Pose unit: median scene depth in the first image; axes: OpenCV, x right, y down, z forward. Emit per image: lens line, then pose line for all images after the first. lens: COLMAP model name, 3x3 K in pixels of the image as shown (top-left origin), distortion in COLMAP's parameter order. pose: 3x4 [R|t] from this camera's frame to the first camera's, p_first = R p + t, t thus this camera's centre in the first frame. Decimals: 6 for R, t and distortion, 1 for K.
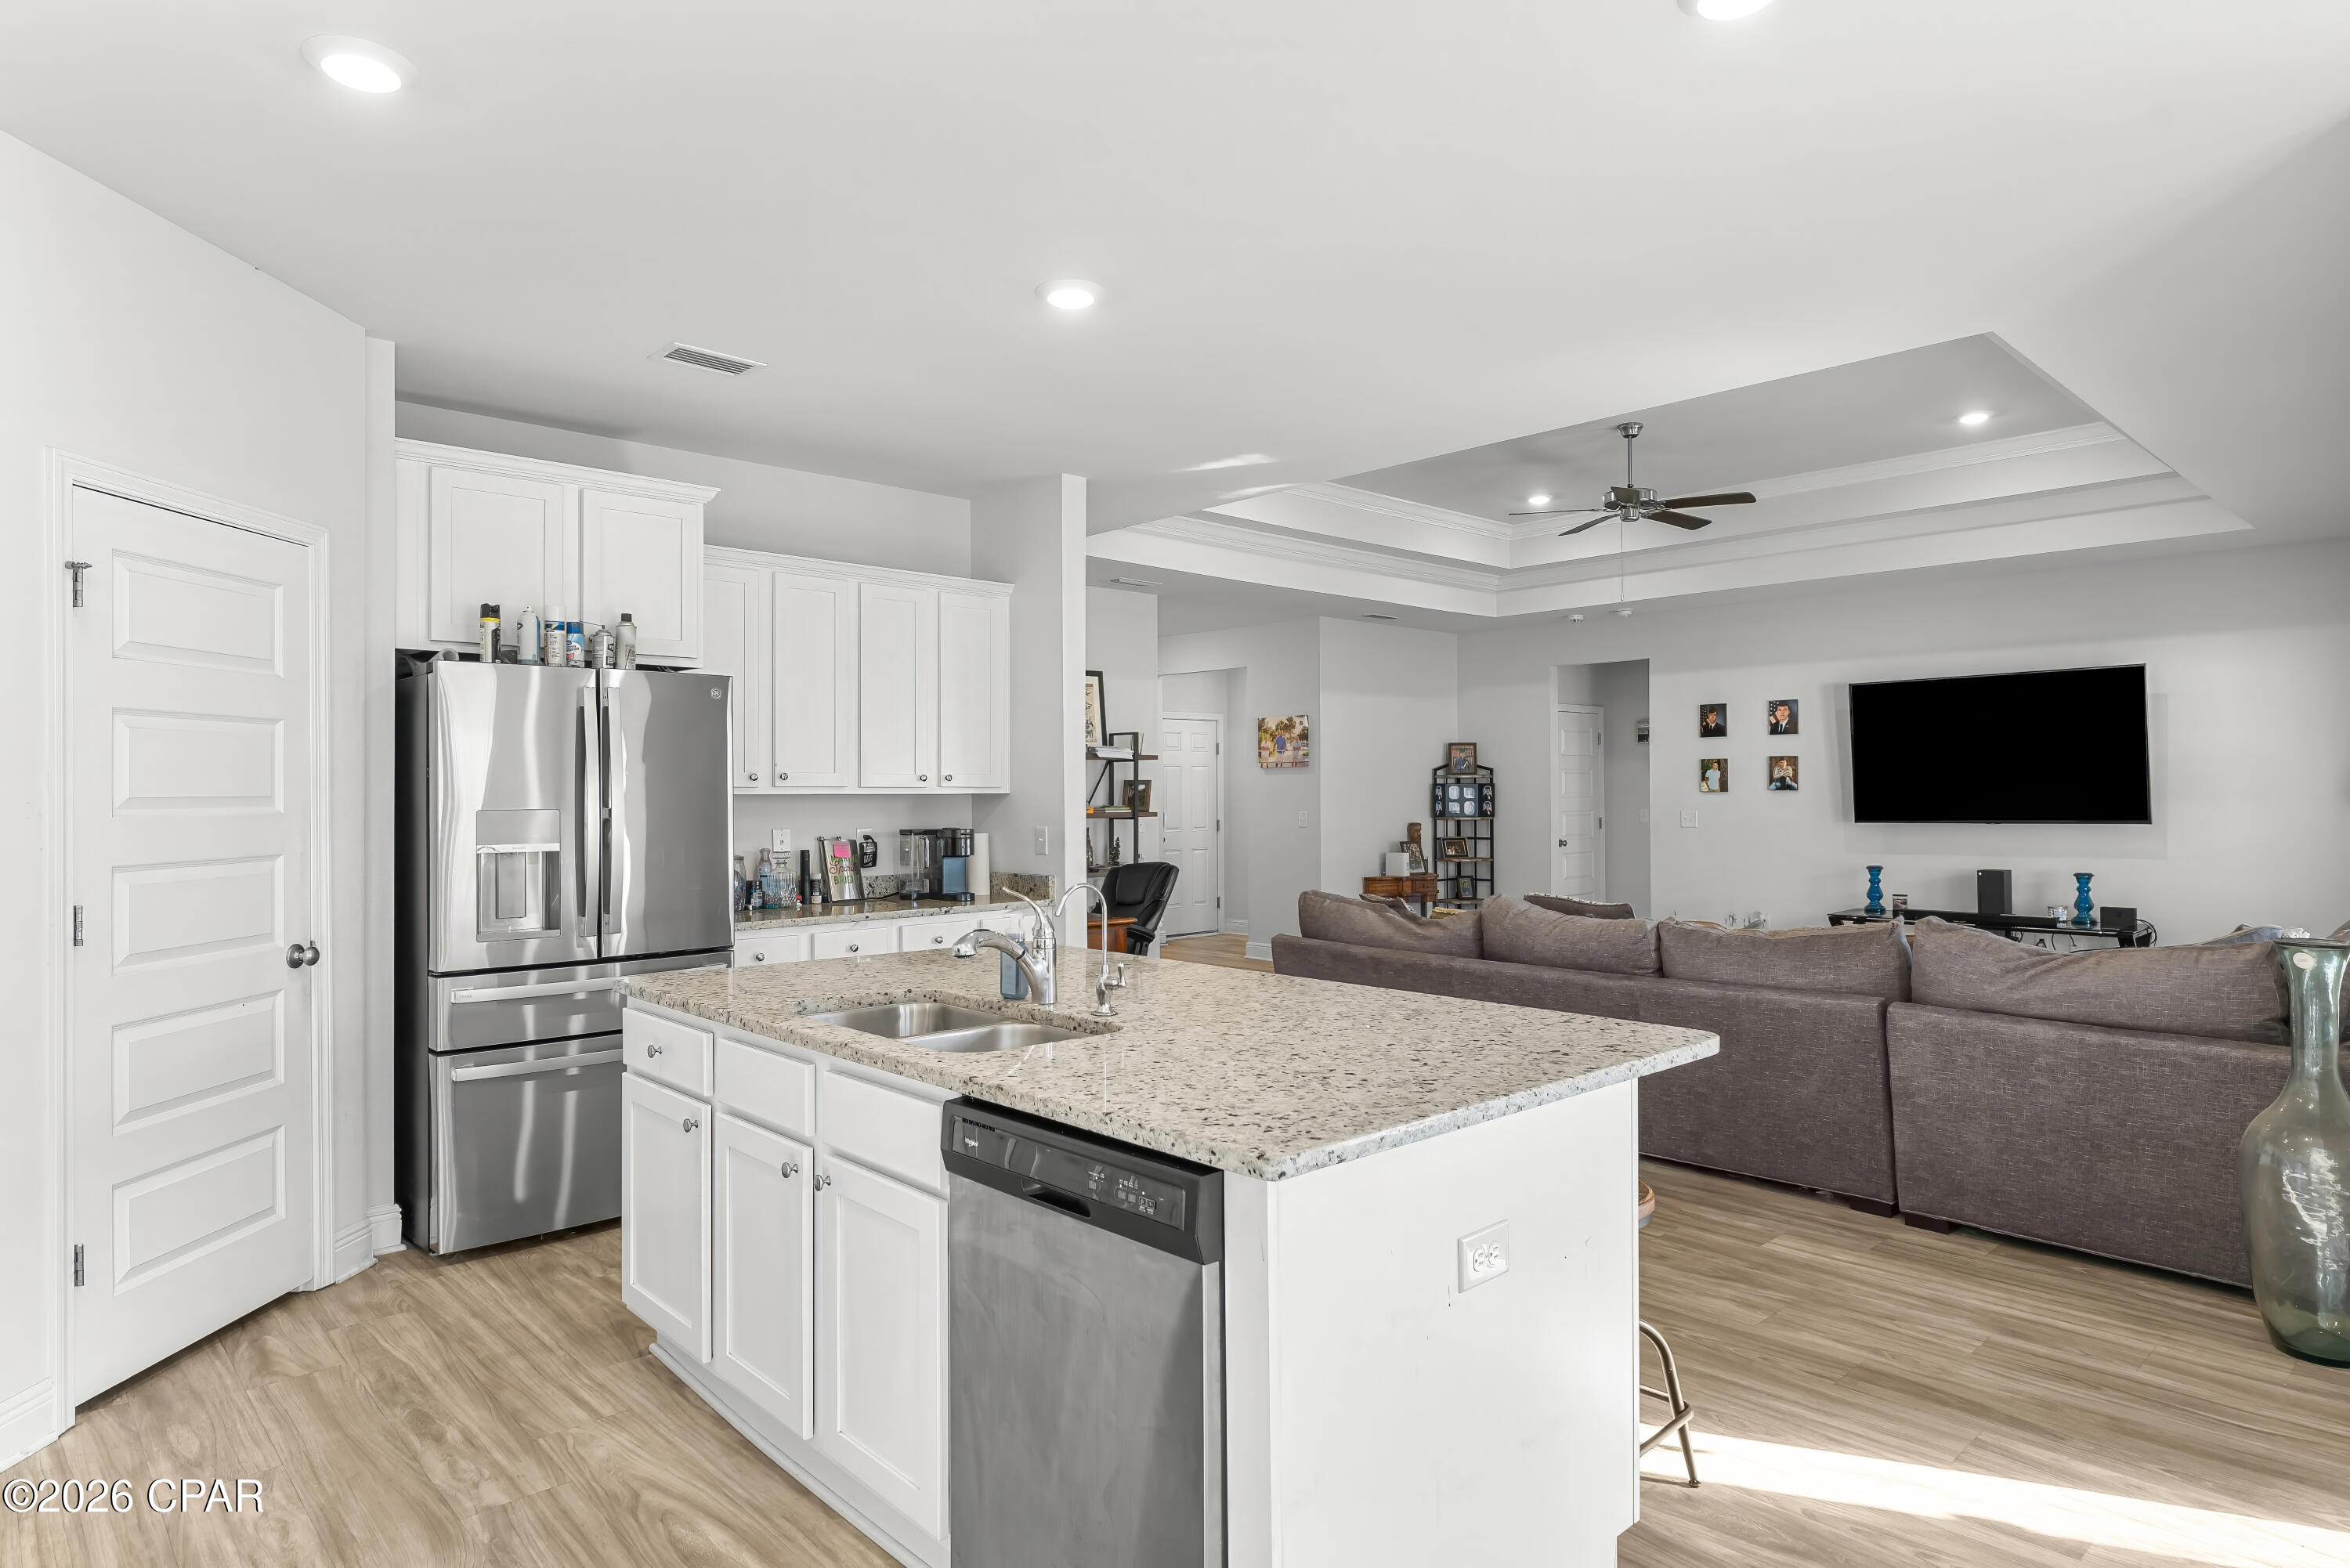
lens RADIAL K [[1304.5, 0, 1175.0], [0, 1304.5, 784.0], [0, 0, 1]] dist [-0.000320, -0.000712]
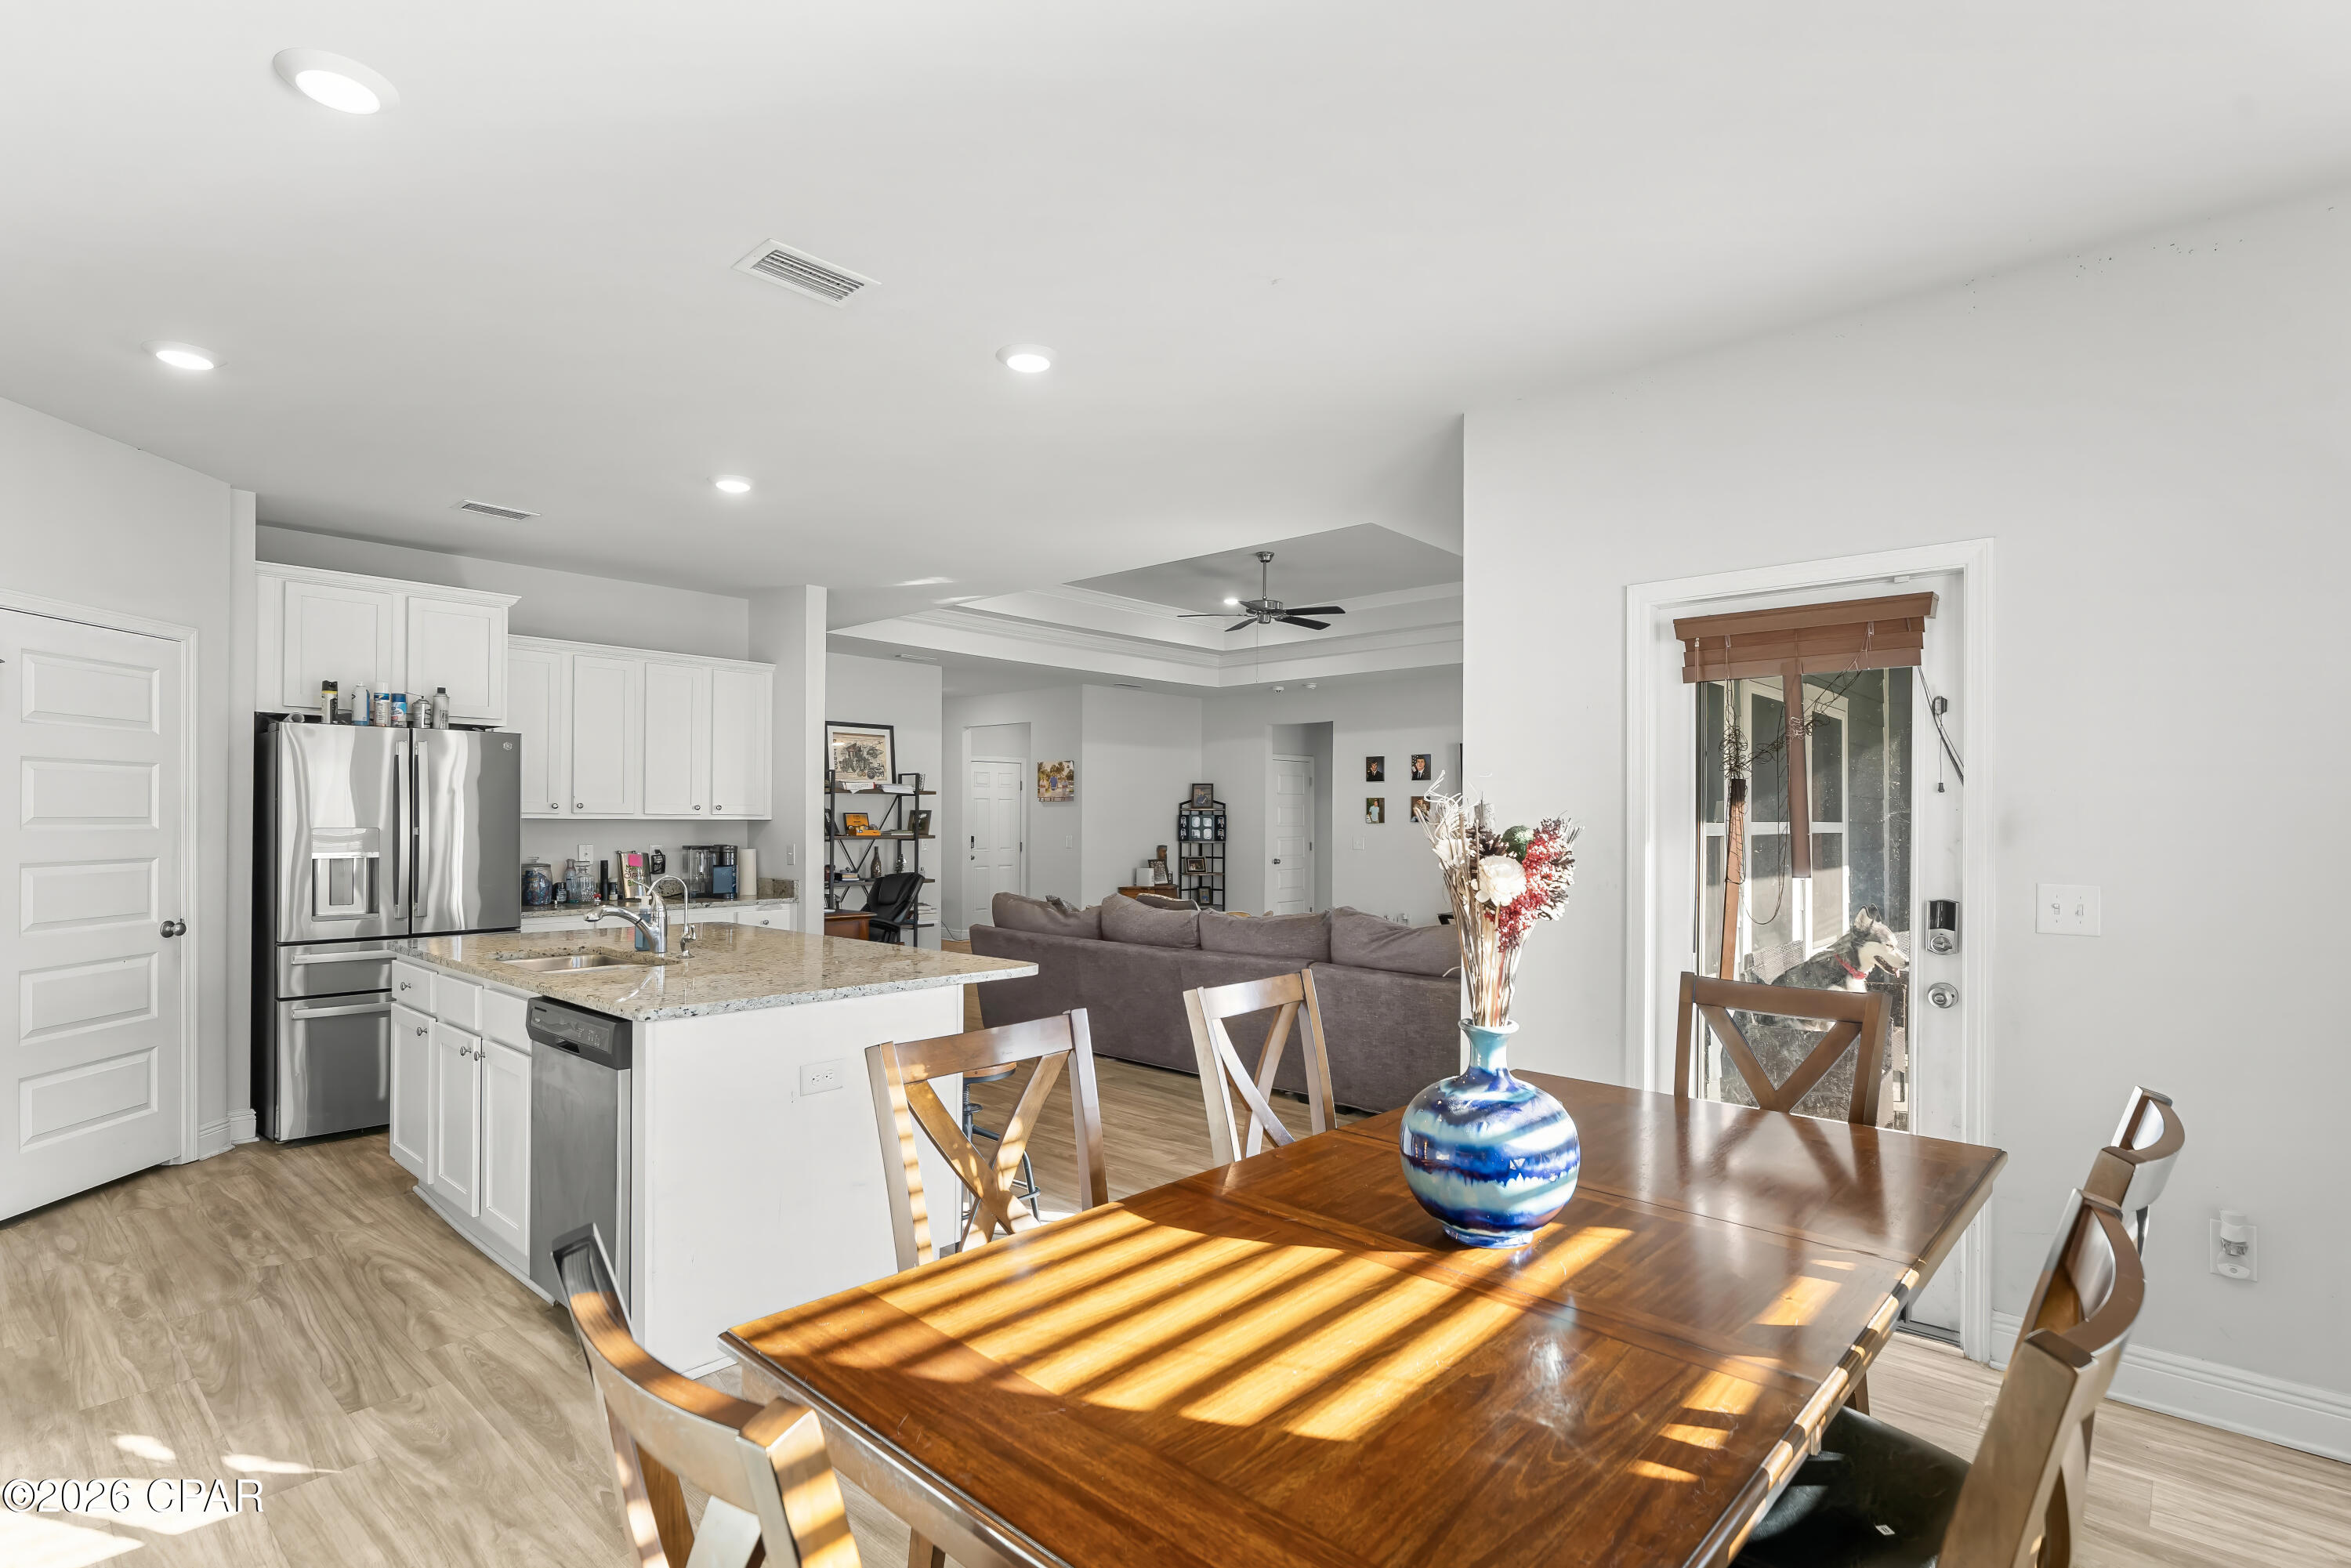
lens RADIAL K [[1116.0, 0, 1175.4], [0, 1116.0, 817.3], [0, 0, 1]] dist [-0.000872, -0.000158]
pose [[0.996014, 0.008321, 0.088812, 0.254662], [-0.008624, 0.999958, 0.003019, -0.003047], [-0.088783, -0.003773, 0.996044, -0.253479]]
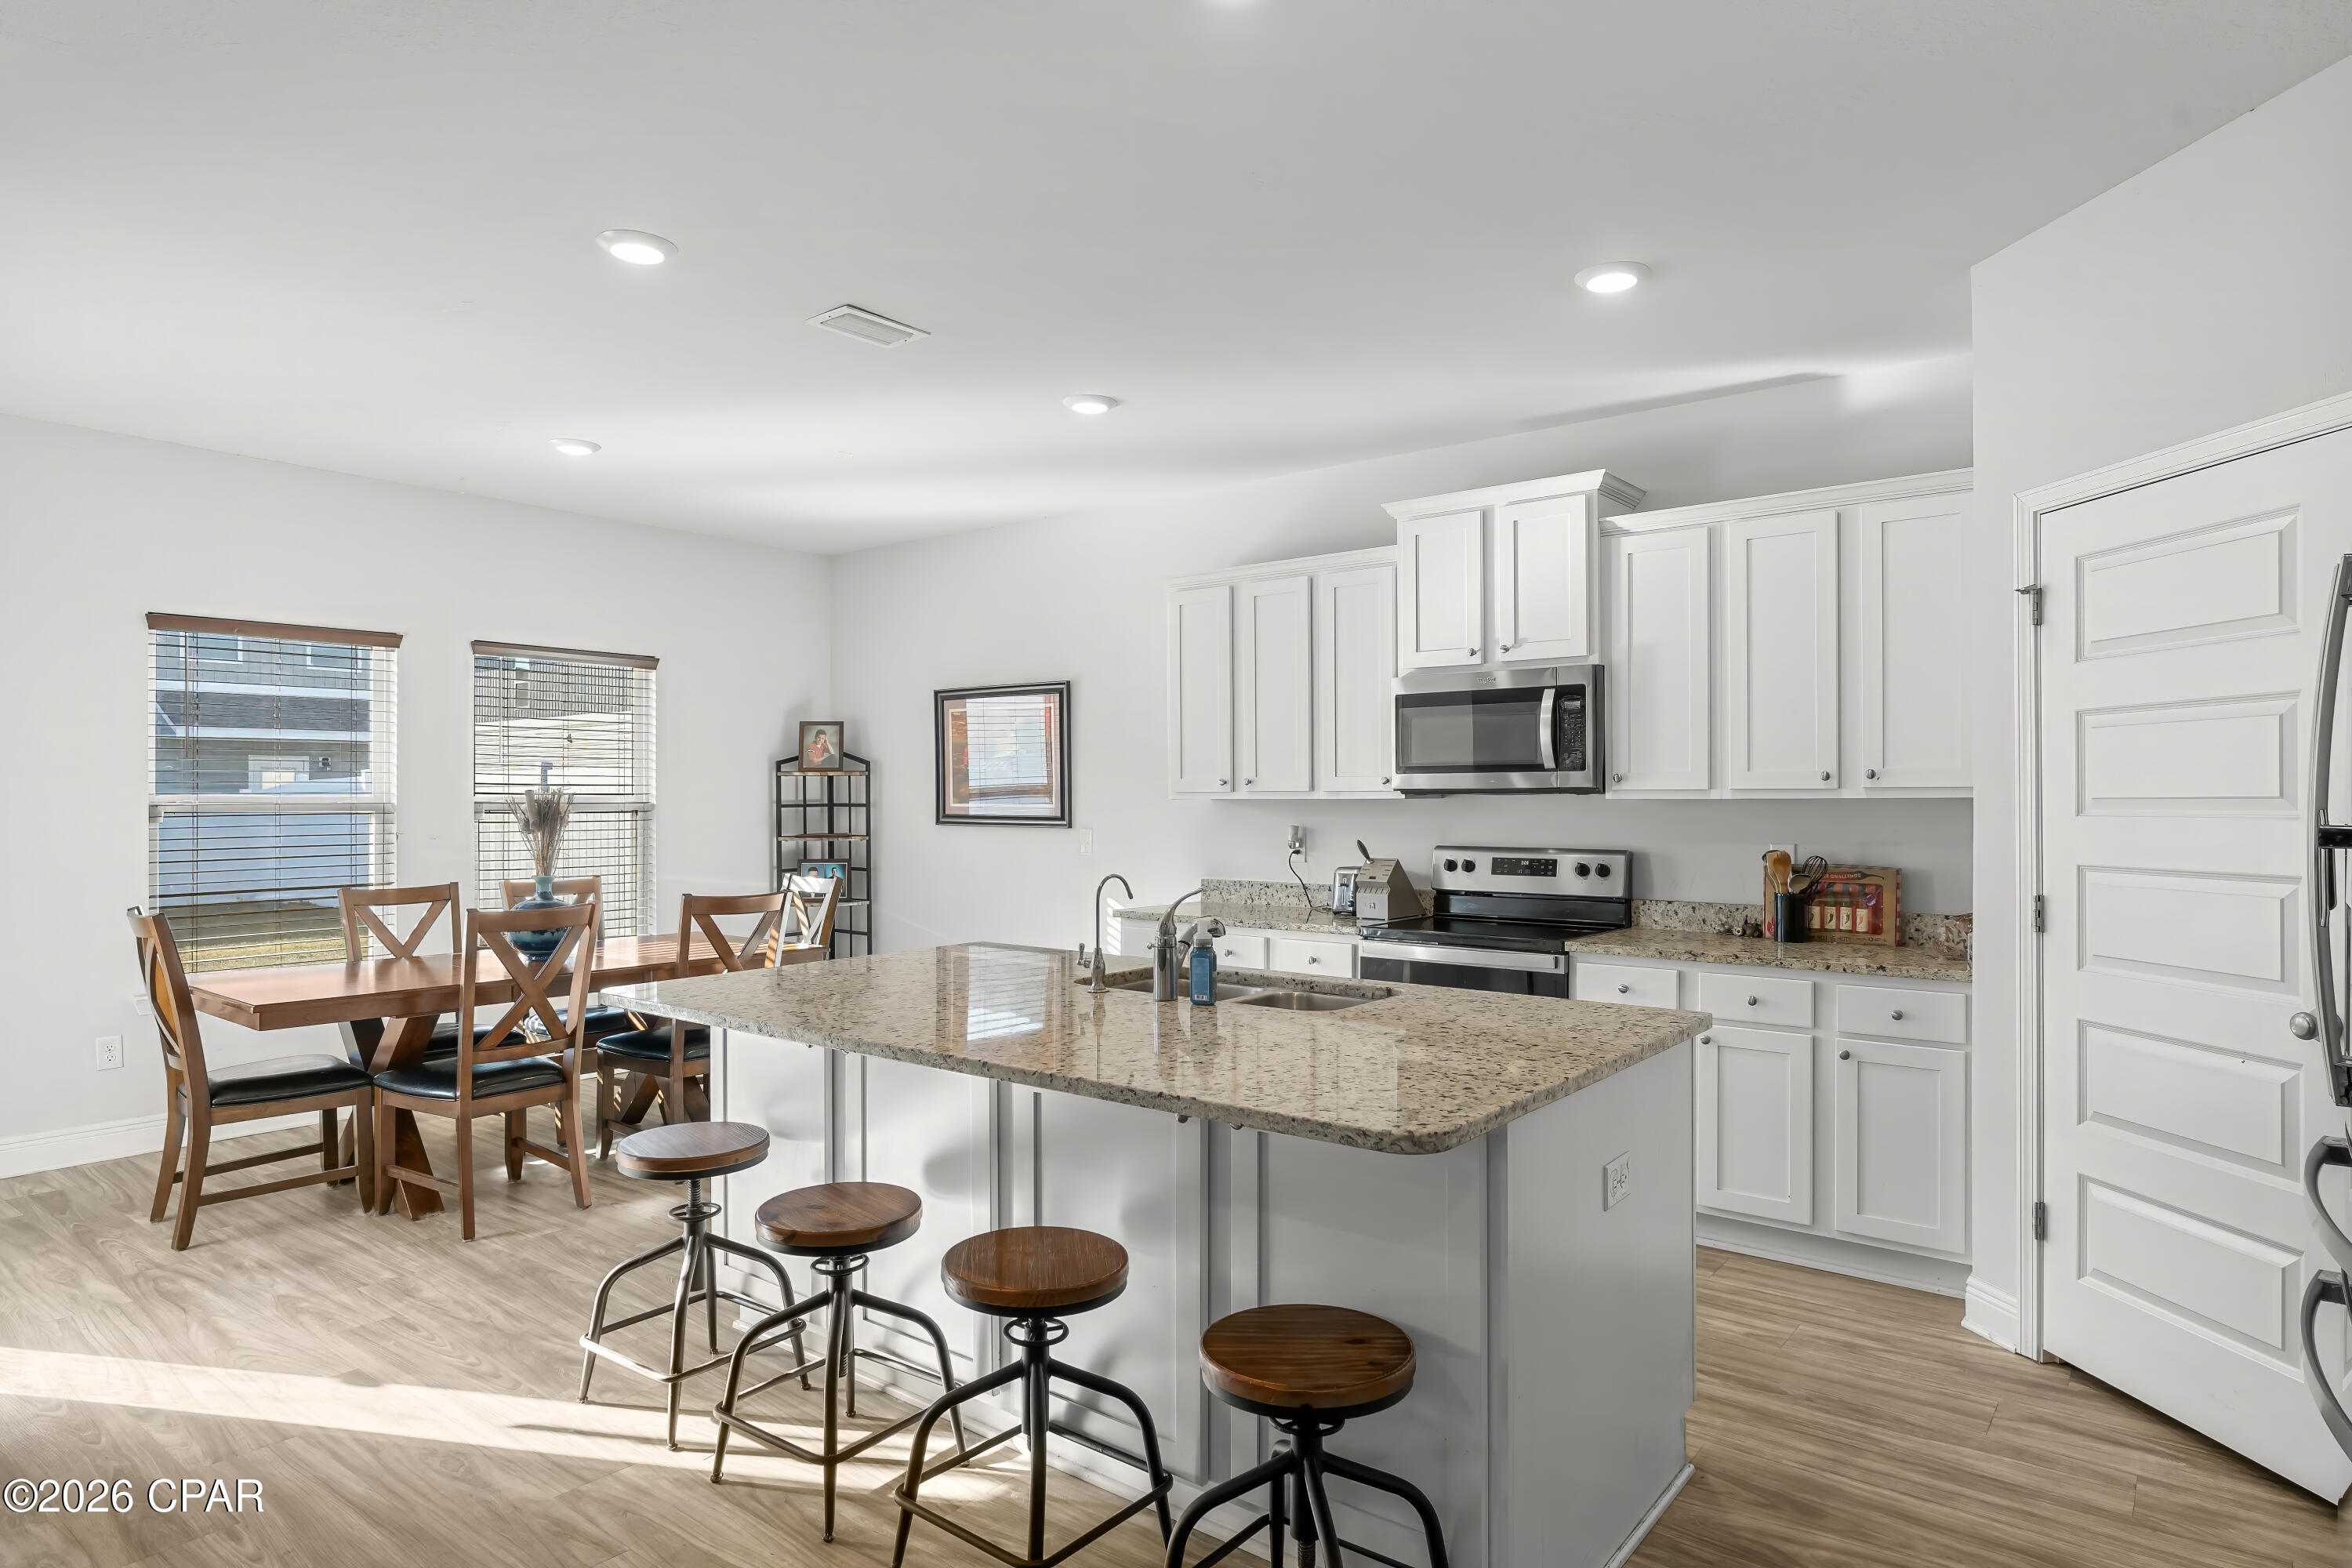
lens RADIAL K [[1326.2, 0, 1176.0], [0, 1326.2, 784.0], [0, 0, 1]] dist [-0.002044, 0.000790]
pose [[-0.987594, 0.003293, -0.156995, 0.036547], [0.005201, 0.999918, -0.011741, 0.005653], [0.156943, -0.012412, -0.987530, 1.297456]]
